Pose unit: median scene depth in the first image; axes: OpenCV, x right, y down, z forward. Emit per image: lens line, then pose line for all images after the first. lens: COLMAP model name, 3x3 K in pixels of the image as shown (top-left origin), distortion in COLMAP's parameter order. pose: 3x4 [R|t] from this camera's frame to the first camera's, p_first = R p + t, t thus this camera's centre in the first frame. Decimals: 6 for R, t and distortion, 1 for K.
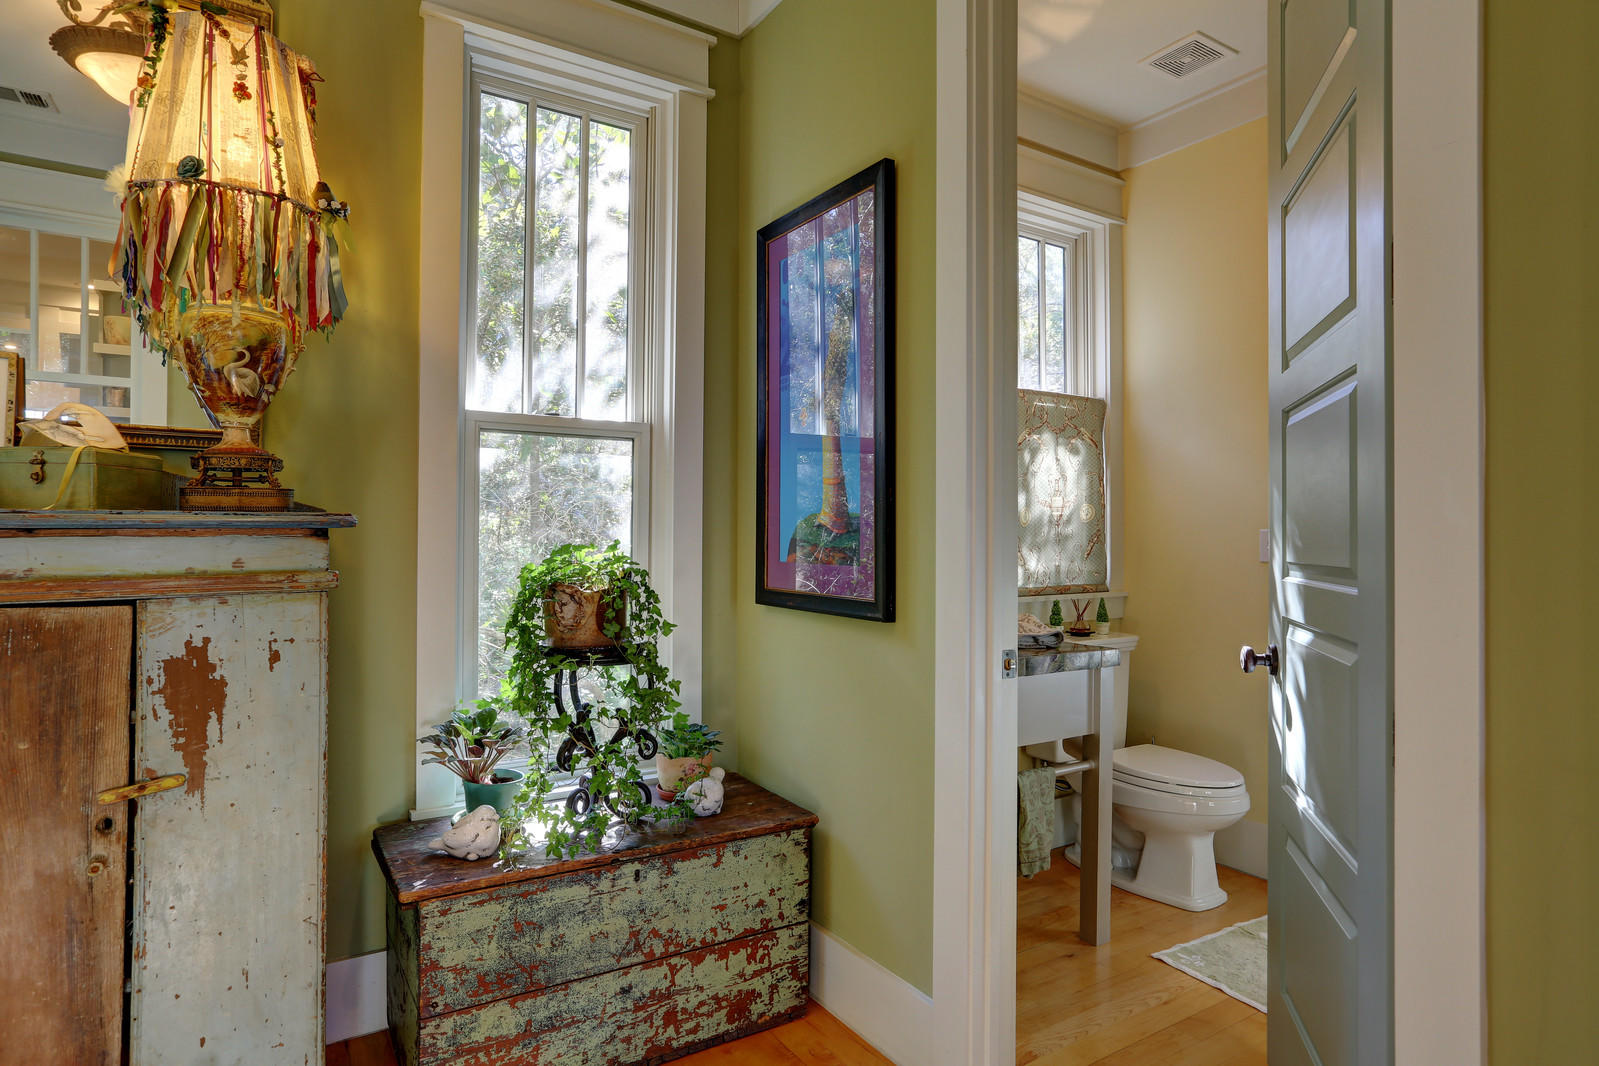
lens RADIAL K [[906.3, 0, 797.5], [0, 906.3, 532.1], [0, 0, 1]] dist [-0.008479, -0.000726]
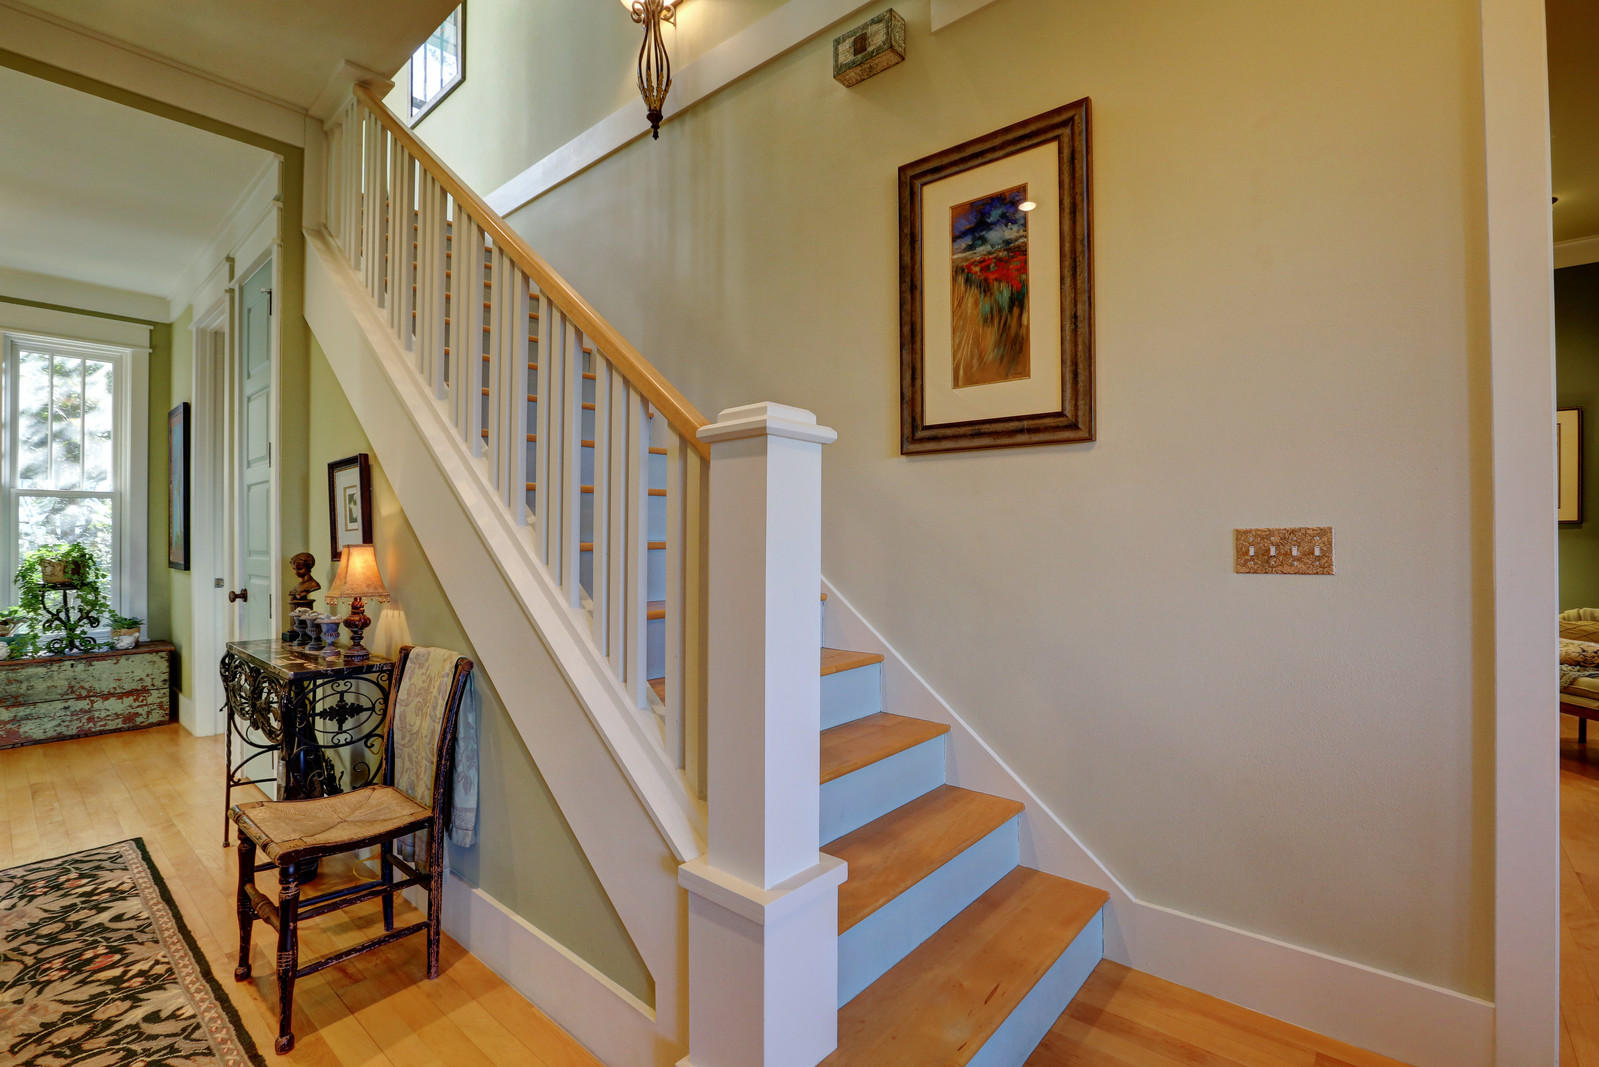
lens RADIAL K [[735.8, 0, 802.9], [0, 735.8, 527.9], [0, 0, 1]] dist [-0.036554, 0.007664]
pose [[0.959021, -0.011522, 0.283101, 1.242587], [0.014583, 0.999856, -0.008706, 0.019728], [-0.282960, 0.012478, 0.959051, -1.567171]]
